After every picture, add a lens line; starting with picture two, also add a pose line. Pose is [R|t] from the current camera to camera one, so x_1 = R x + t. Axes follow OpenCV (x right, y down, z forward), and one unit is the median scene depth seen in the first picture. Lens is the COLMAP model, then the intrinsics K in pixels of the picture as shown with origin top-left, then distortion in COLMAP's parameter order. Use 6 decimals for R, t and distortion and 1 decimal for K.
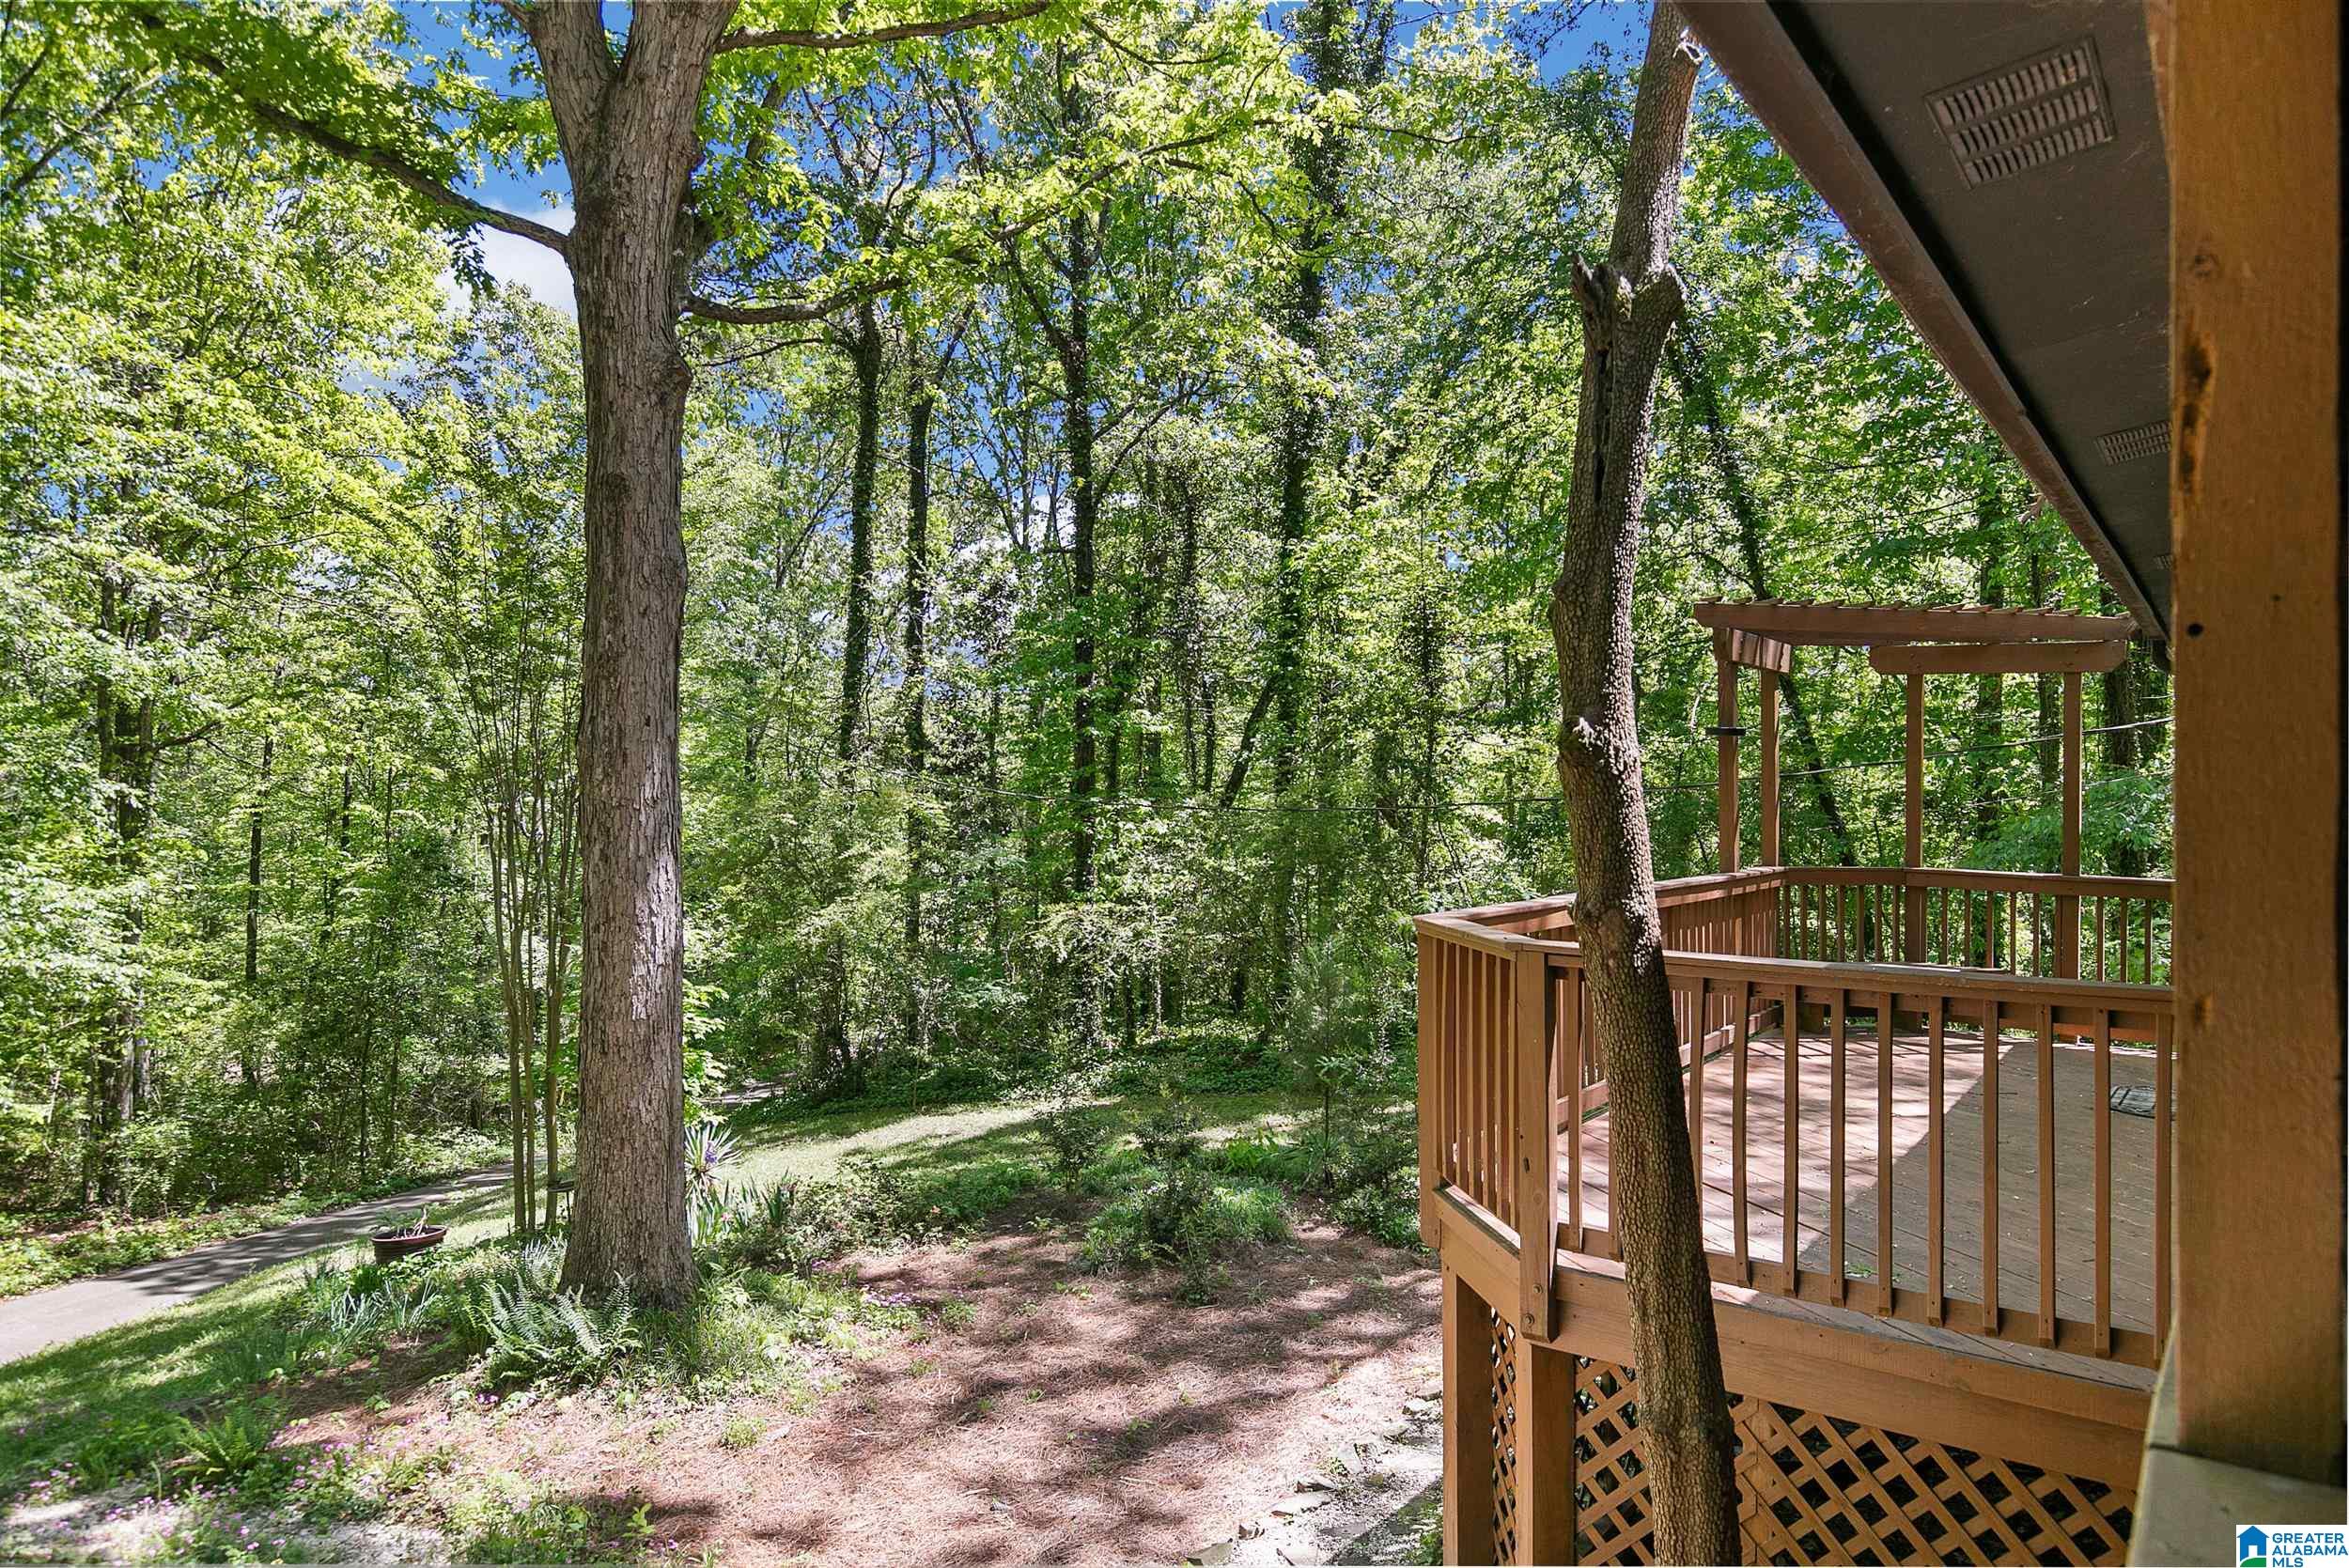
lens RADIAL K [[1495.7, 0, 1167.1], [0, 1495.7, 790.9], [0, 0, 1]] dist [0.000580, 0.000141]
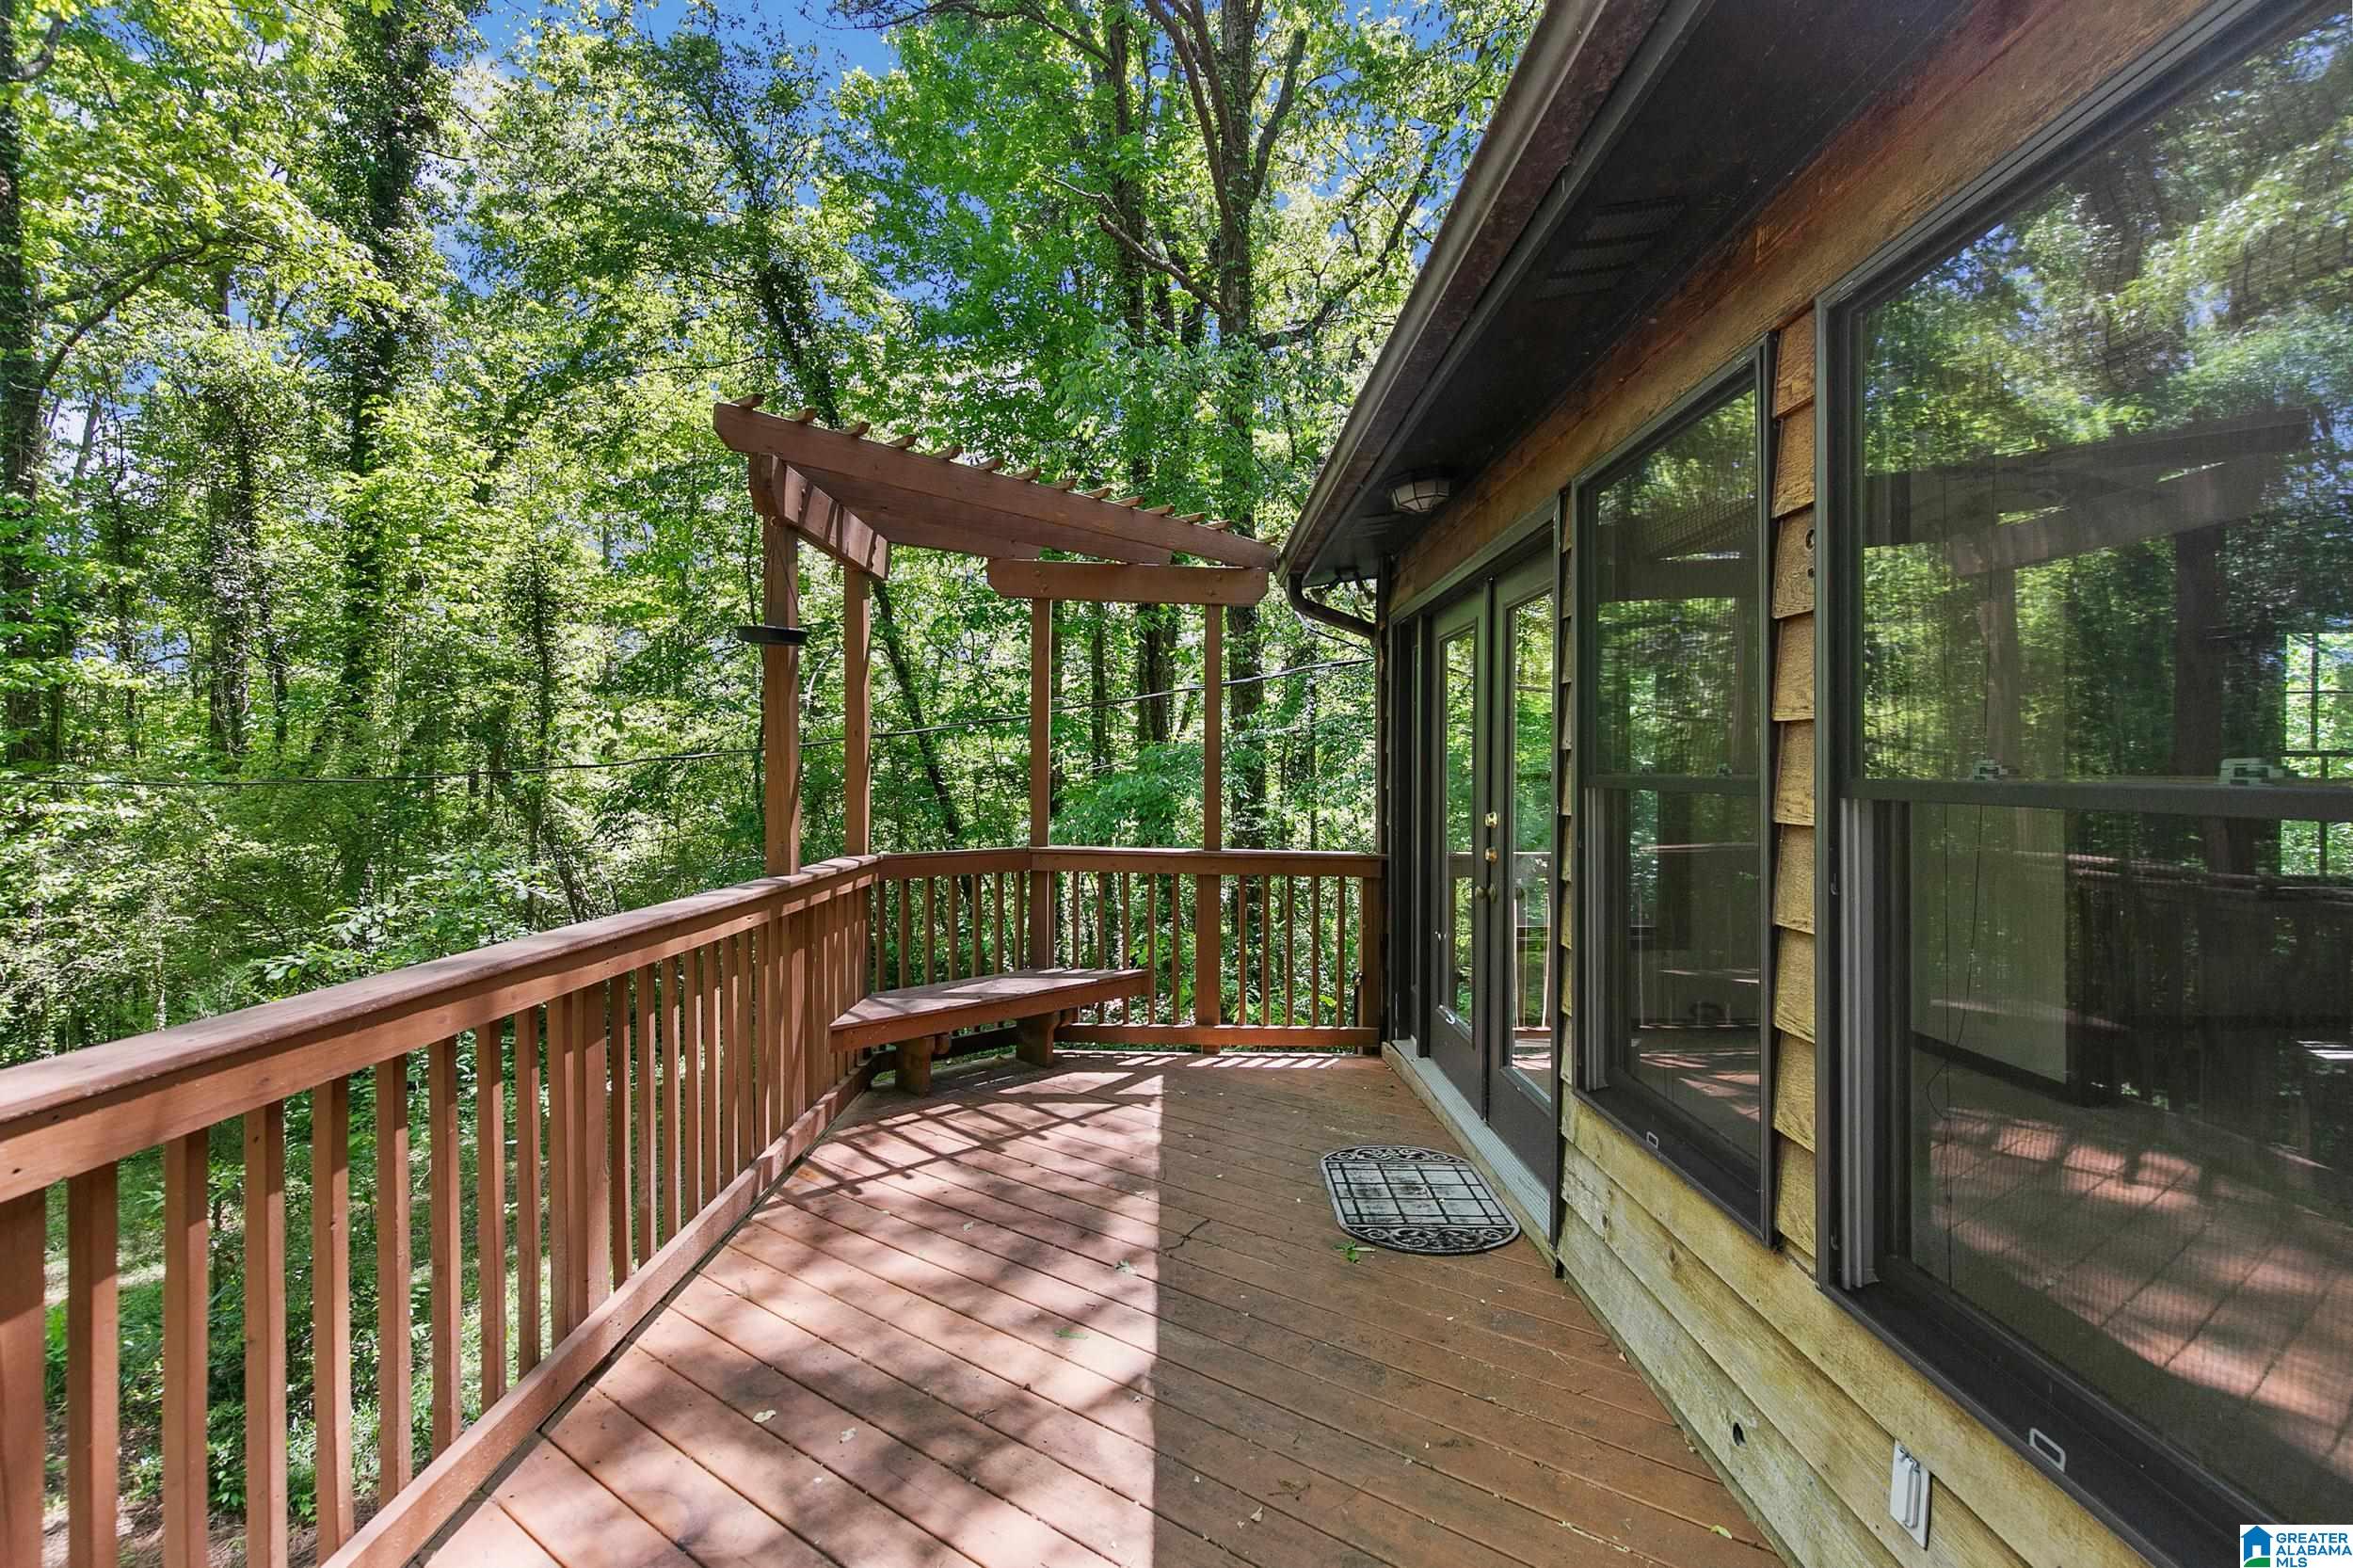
lens RADIAL K [[1080.3, 0, 1170.9], [0, 1080.3, 779.7], [0, 0, 1]] dist [-0.000206, -0.000458]
pose [[0.807168, -0.008151, 0.590266, 0.101720], [0.003479, 0.999953, 0.009050, 0.005590], [-0.590312, -0.005251, 0.807158, 0.231611]]
